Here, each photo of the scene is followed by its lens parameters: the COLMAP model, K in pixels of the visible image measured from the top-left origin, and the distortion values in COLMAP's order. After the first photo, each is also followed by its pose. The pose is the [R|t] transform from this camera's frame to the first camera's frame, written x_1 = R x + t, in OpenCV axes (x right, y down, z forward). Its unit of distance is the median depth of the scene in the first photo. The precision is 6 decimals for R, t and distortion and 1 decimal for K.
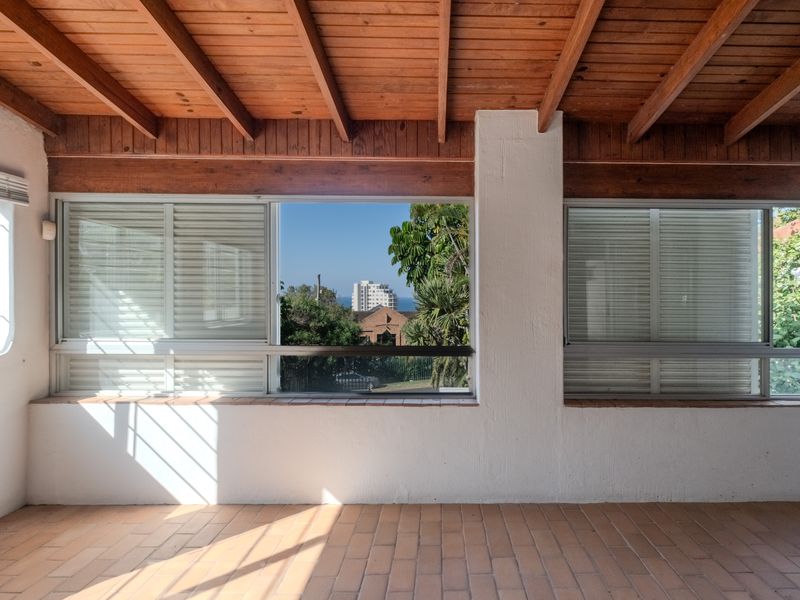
lens RADIAL K [[400.5, 0, 400.0], [0, 400.5, 300.0], [0, 0, 1]] dist [0.001583, -0.000510]
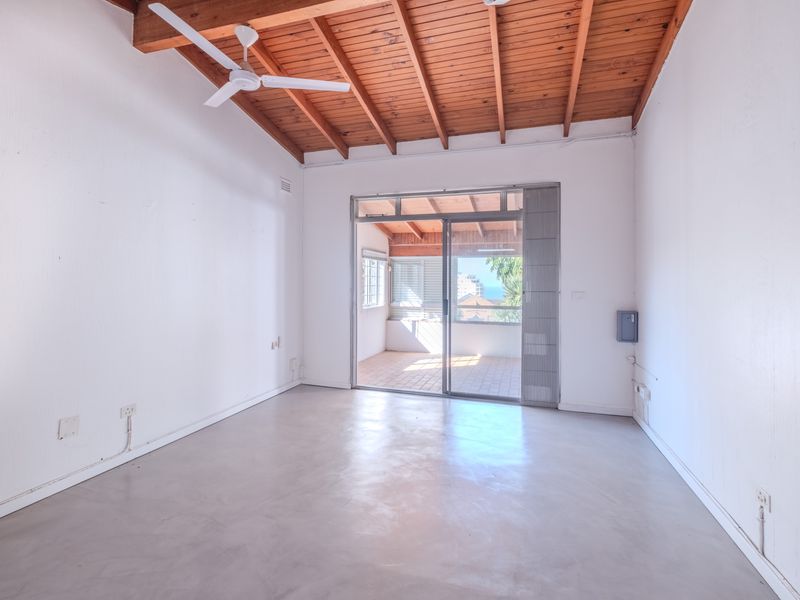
lens RADIAL K [[400.5, 0, 400.0], [0, 400.5, 300.0], [0, 0, 1]] dist [0.001583, -0.000510]
pose [[0.978111, 0.009437, -0.207870, -0.108085], [-0.003697, 0.999602, 0.027984, -0.009072], [0.208051, -0.026603, 0.977756, -2.102492]]
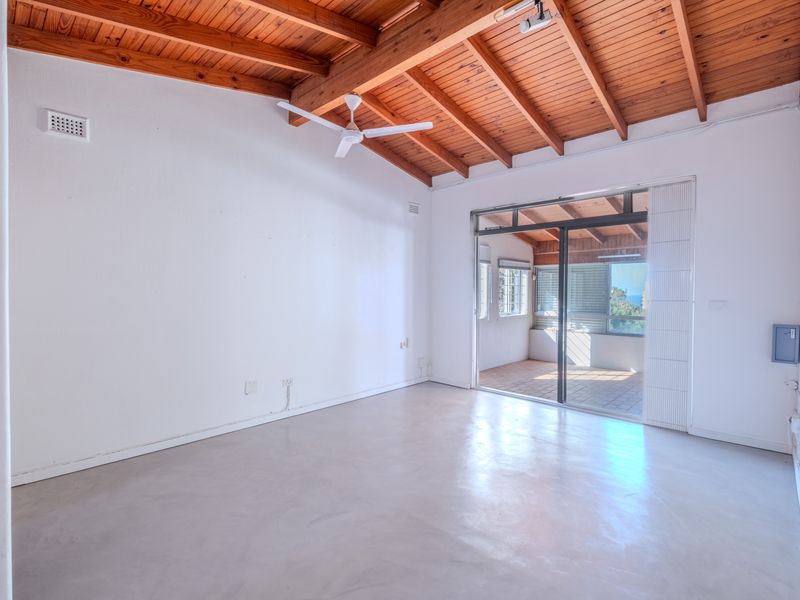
lens RADIAL K [[398.7, 0, 403.3], [0, 398.7, 323.7], [0, 0, 1]] dist [-0.000874, -0.001704]
pose [[0.787826, 0.043672, -0.614348, 0.282677], [-0.003668, 0.997798, 0.066227, -0.009029], [0.615887, -0.049922, 0.786251, -2.136063]]
